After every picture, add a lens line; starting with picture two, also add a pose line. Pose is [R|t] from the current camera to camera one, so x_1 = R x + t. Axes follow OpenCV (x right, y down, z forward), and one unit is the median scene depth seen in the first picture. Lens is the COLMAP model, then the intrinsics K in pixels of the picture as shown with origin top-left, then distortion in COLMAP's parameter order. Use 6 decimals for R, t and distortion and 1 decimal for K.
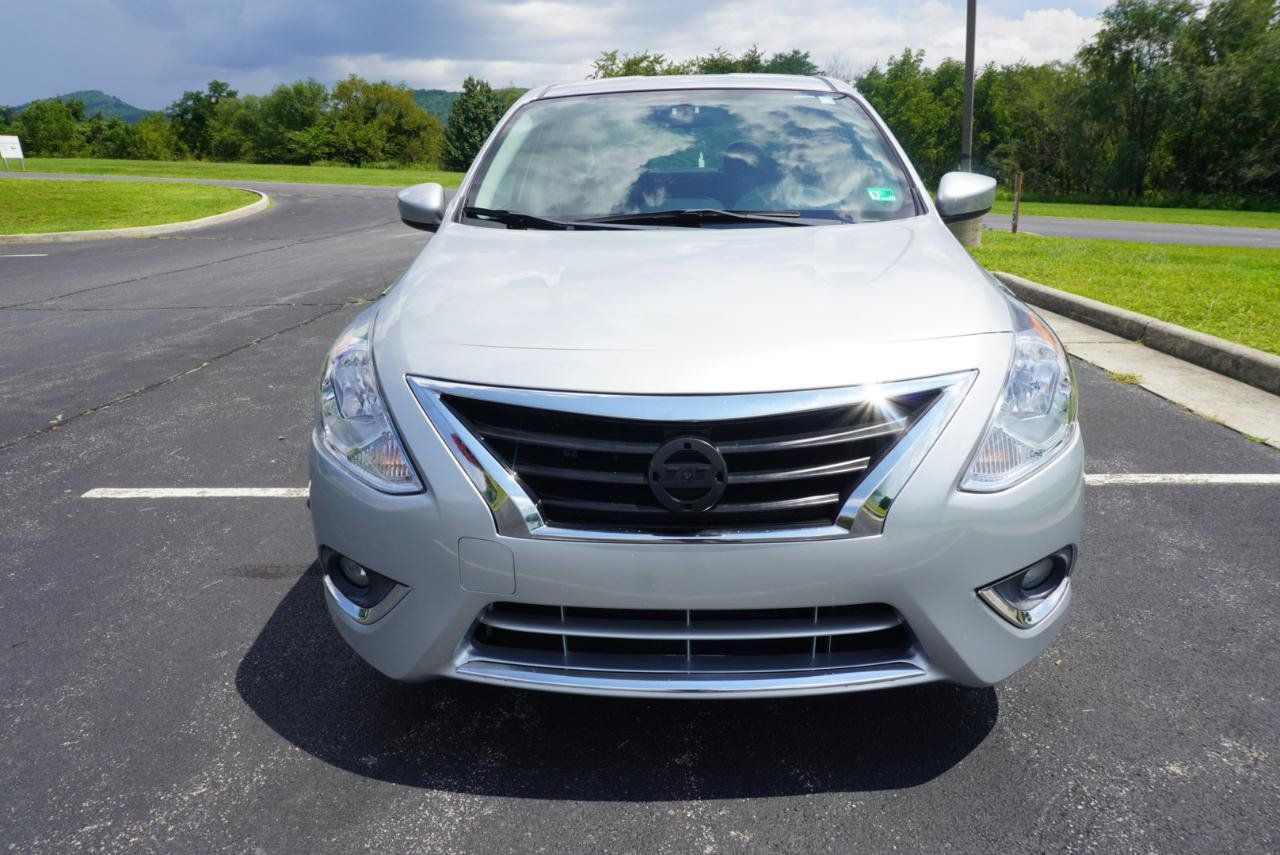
lens RADIAL K [[852.0, 0, 639.9], [0, 852.0, 421.0], [0, 0, 1]] dist [-0.042405, 0.027192]
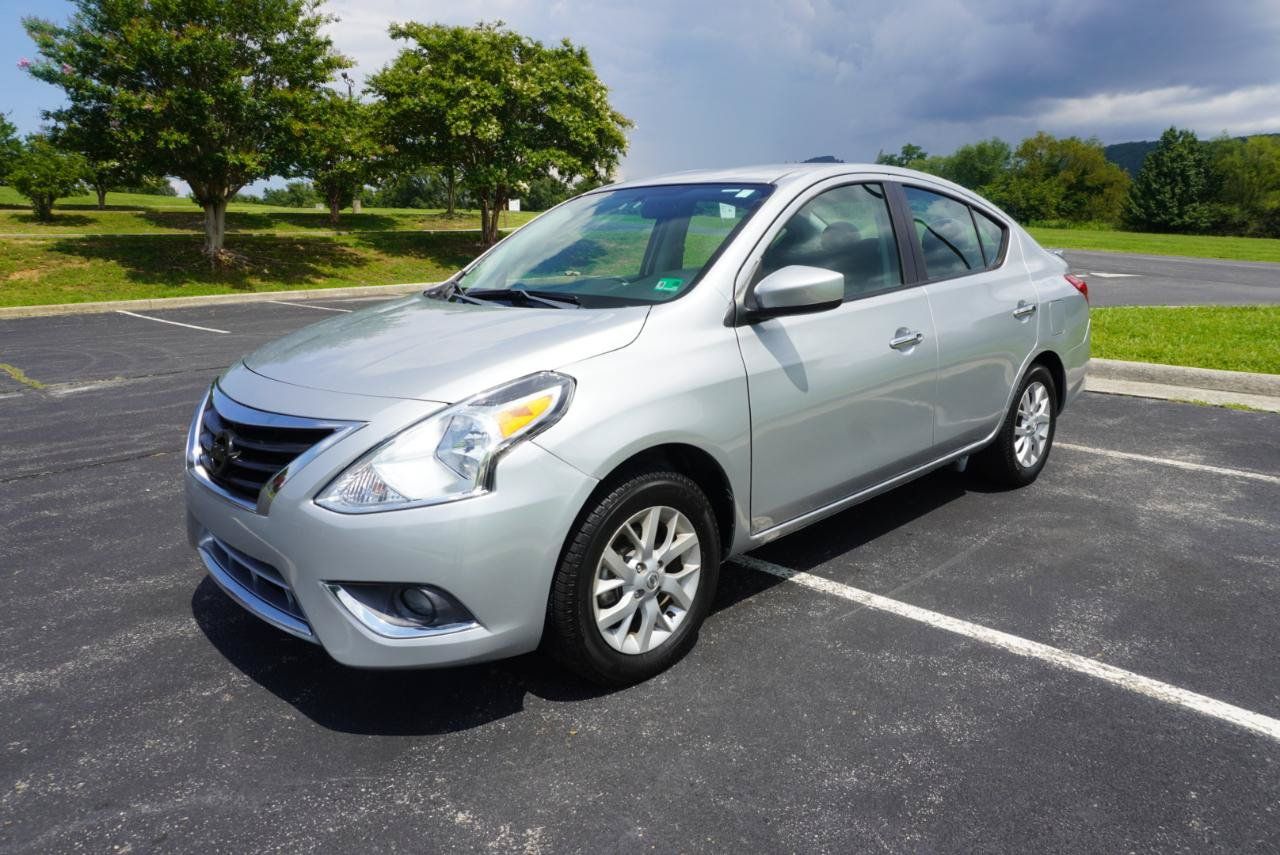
lens RADIAL K [[852.0, 0, 638.1], [0, 852.0, 420.4], [0, 0, 1]] dist [-0.042405, 0.027192]
pose [[0.728354, 0.155066, -0.667424, 0.662170], [-0.196855, 0.980347, 0.012943, -0.068074], [0.656315, 0.121959, 0.744565, 0.121877]]
